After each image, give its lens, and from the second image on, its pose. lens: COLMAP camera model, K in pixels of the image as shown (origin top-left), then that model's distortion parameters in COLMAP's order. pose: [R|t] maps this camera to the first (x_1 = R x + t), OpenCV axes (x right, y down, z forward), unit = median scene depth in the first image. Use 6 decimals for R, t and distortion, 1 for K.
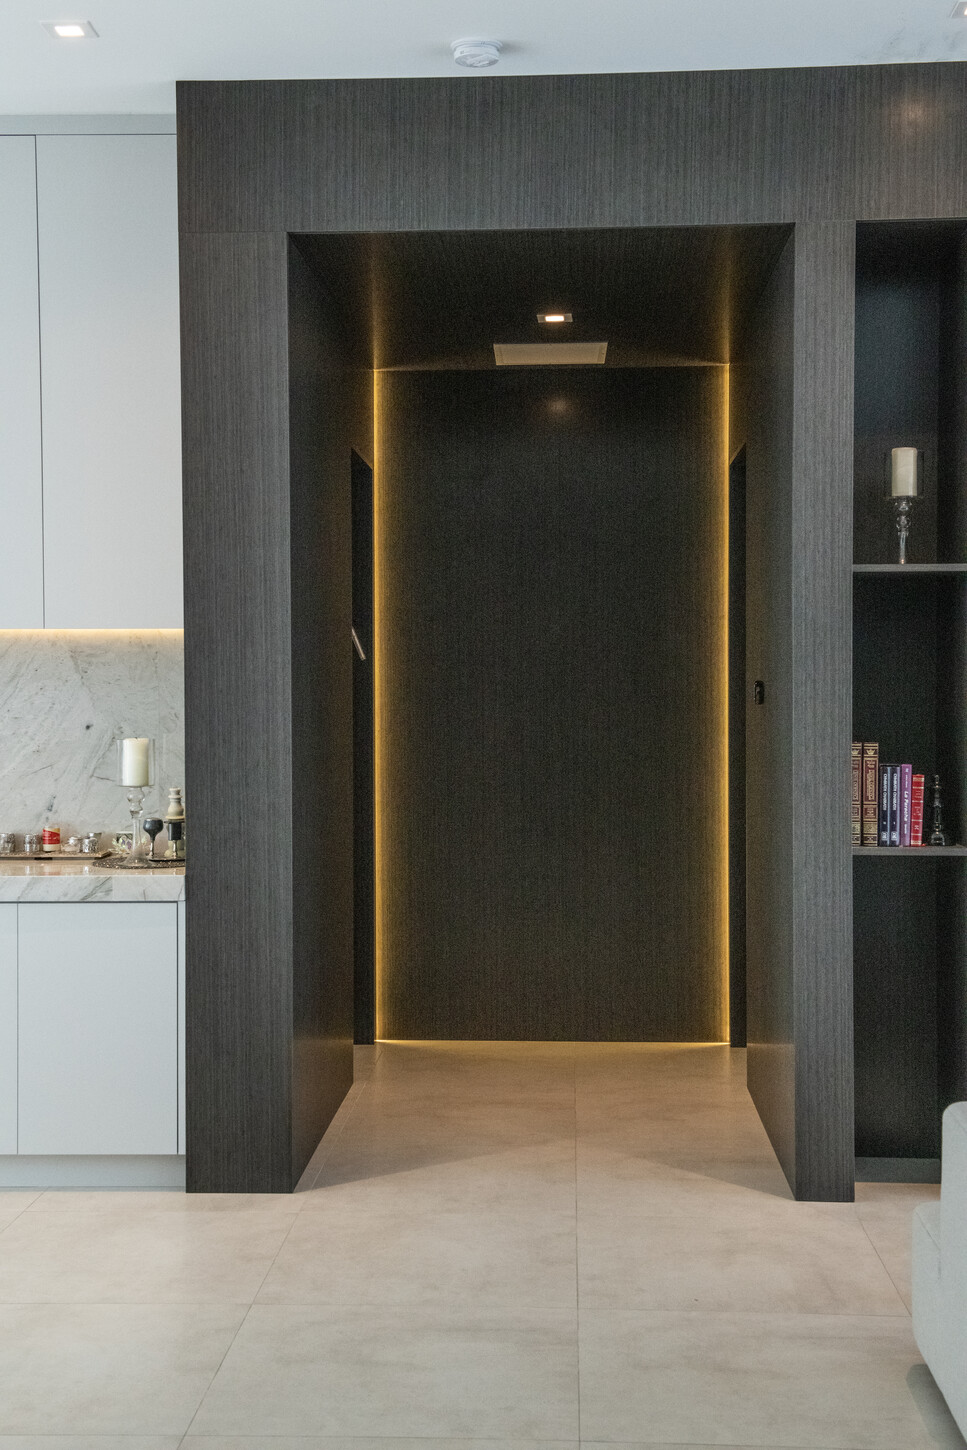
lens RADIAL K [[1894.3, 0, 475.9], [0, 1894.3, 716.9], [0, 0, 1]] dist [0.133549, 0.000000]
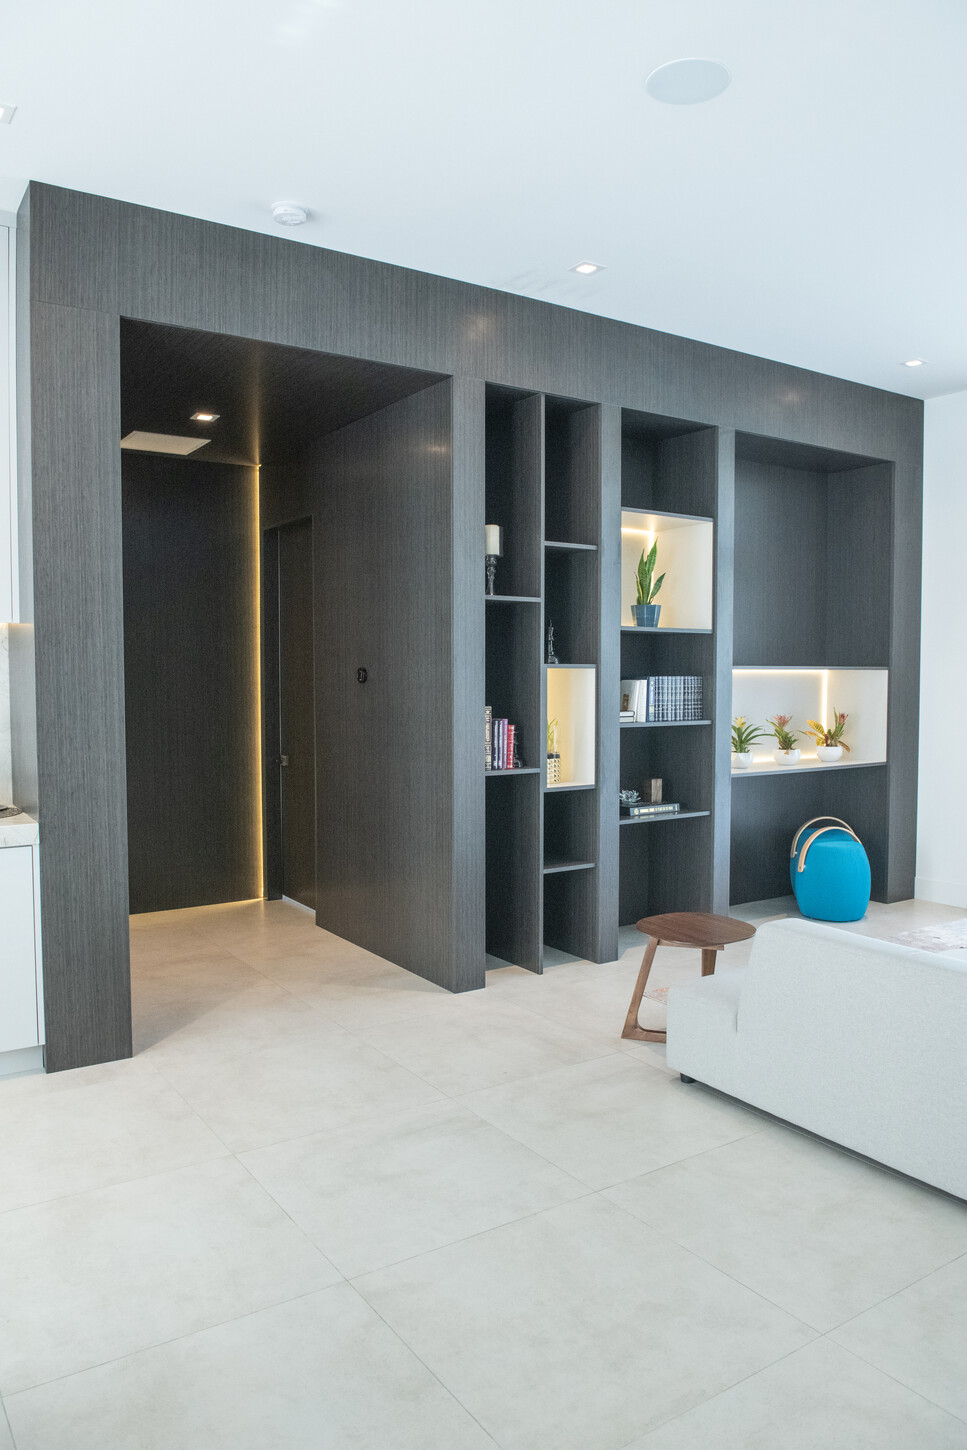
lens RADIAL K [[1023.8, 0, 472.4], [0, 1023.8, 720.8], [0, 0, 1]] dist [-0.044984, -0.007558]
pose [[0.805504, -0.025126, 0.592057, -0.314239], [0.008586, 0.999491, 0.030736, -0.000651], [-0.592528, -0.019675, 0.805309, 0.308077]]
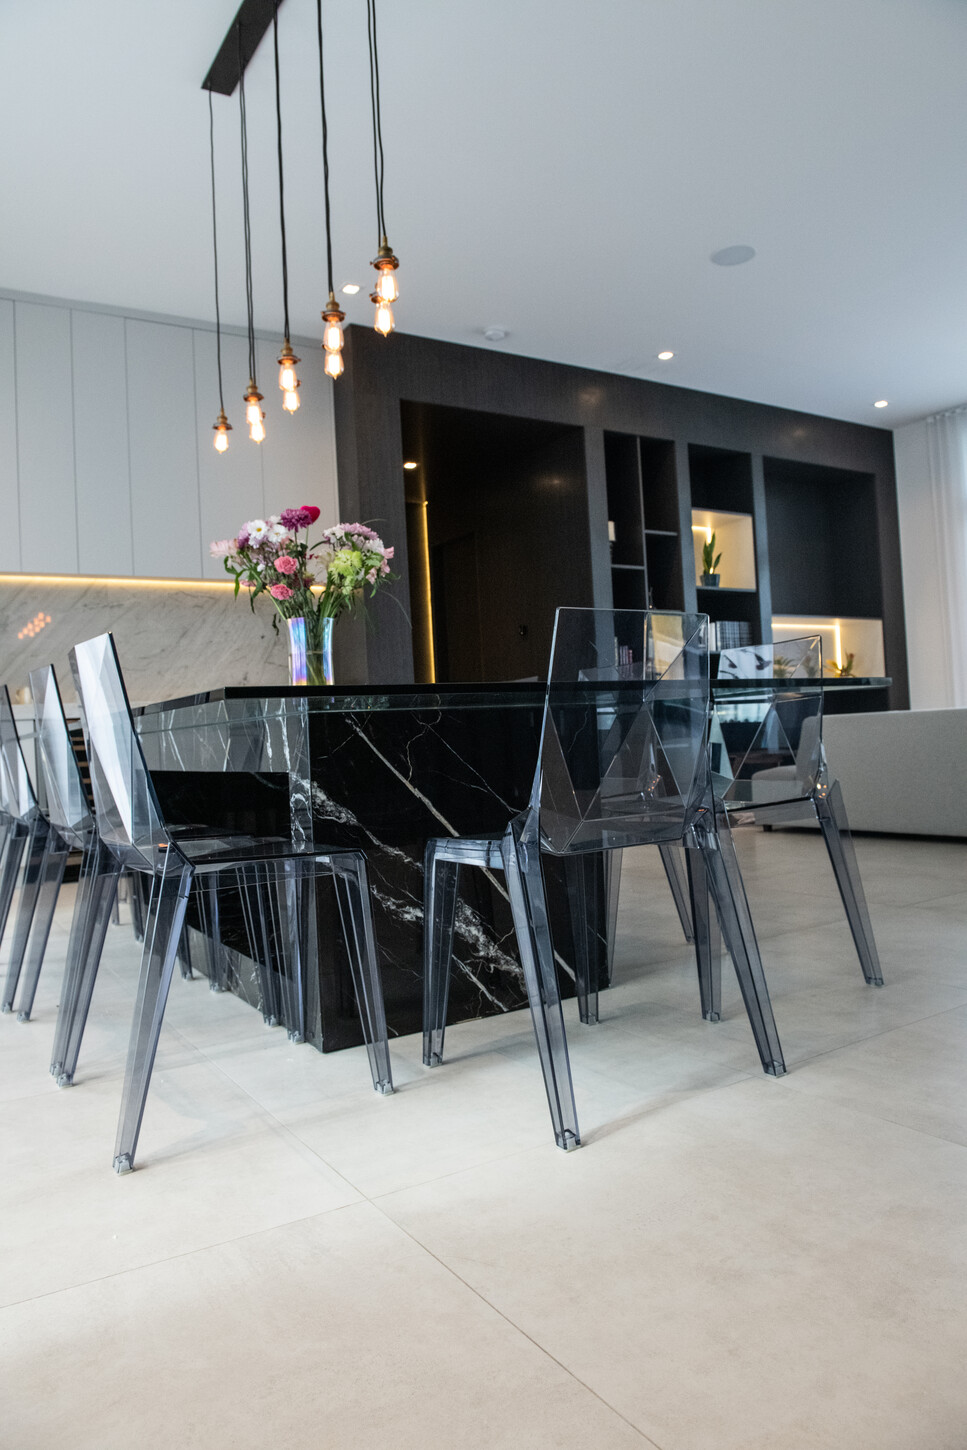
lens RADIAL K [[985.2, 0, 474.8], [0, 985.2, 725.9], [0, 0, 1]] dist [-0.047735, -0.012043]
pose [[0.823133, -0.032360, 0.566926, -0.665392], [0.057701, 0.997974, -0.026813, 0.151001], [-0.564910, 0.054783, 0.823332, 0.057471]]
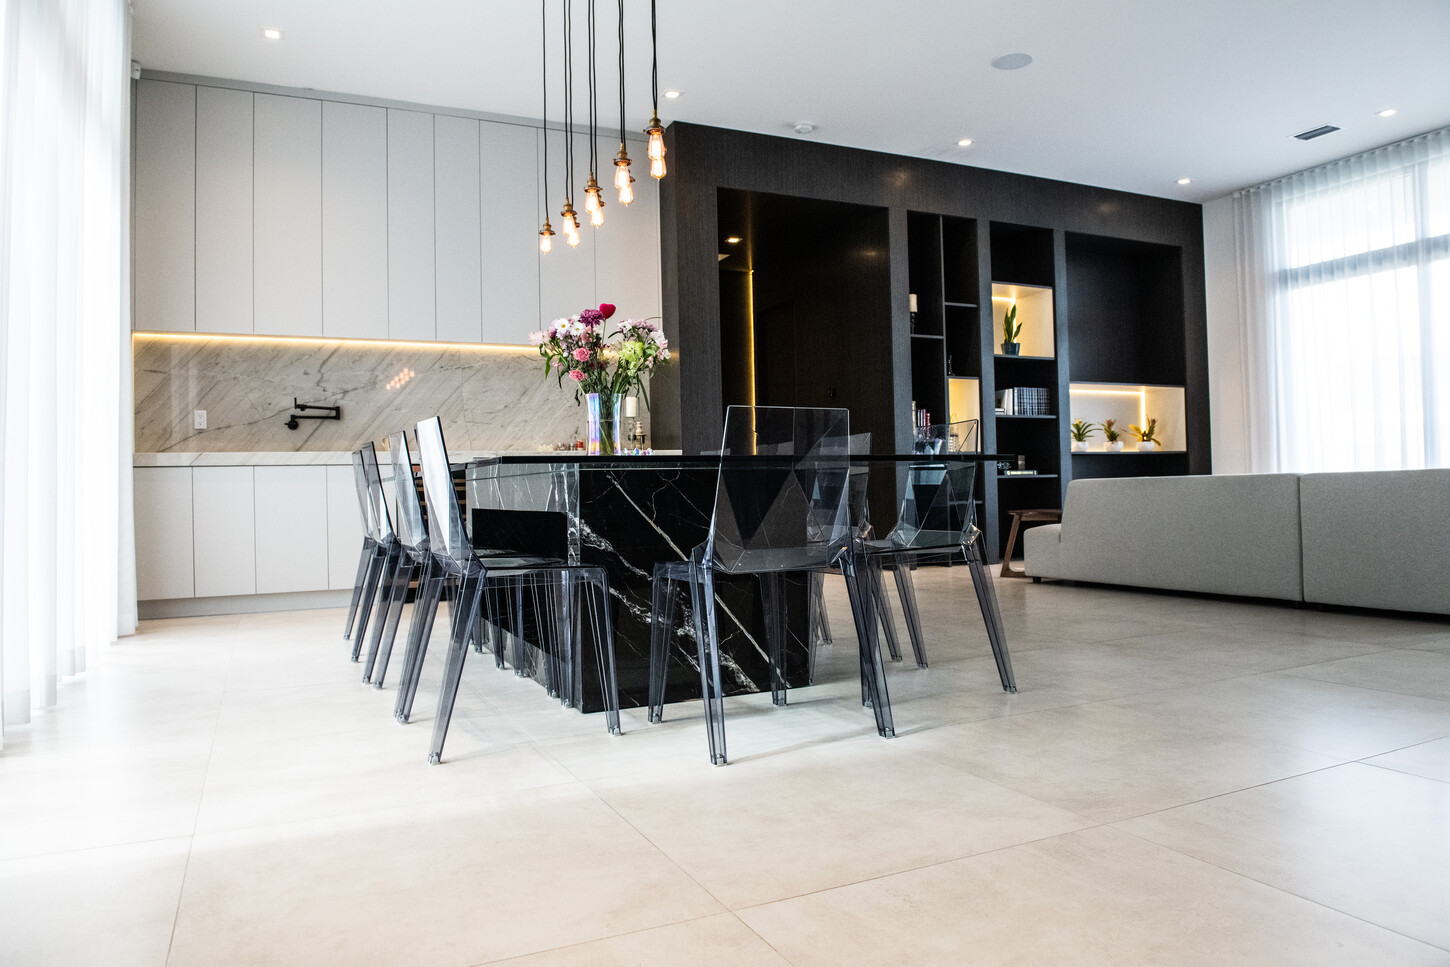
lens RADIAL K [[985.2, 0, 721.1], [0, 985.2, 476.2], [0, 0, 1]] dist [-0.047735, -0.012043]
pose [[0.880152, -0.009685, 0.474593, -0.686182], [0.027679, 0.999138, -0.030943, 0.153764], [-0.473884, 0.040371, 0.879661, -0.085864]]
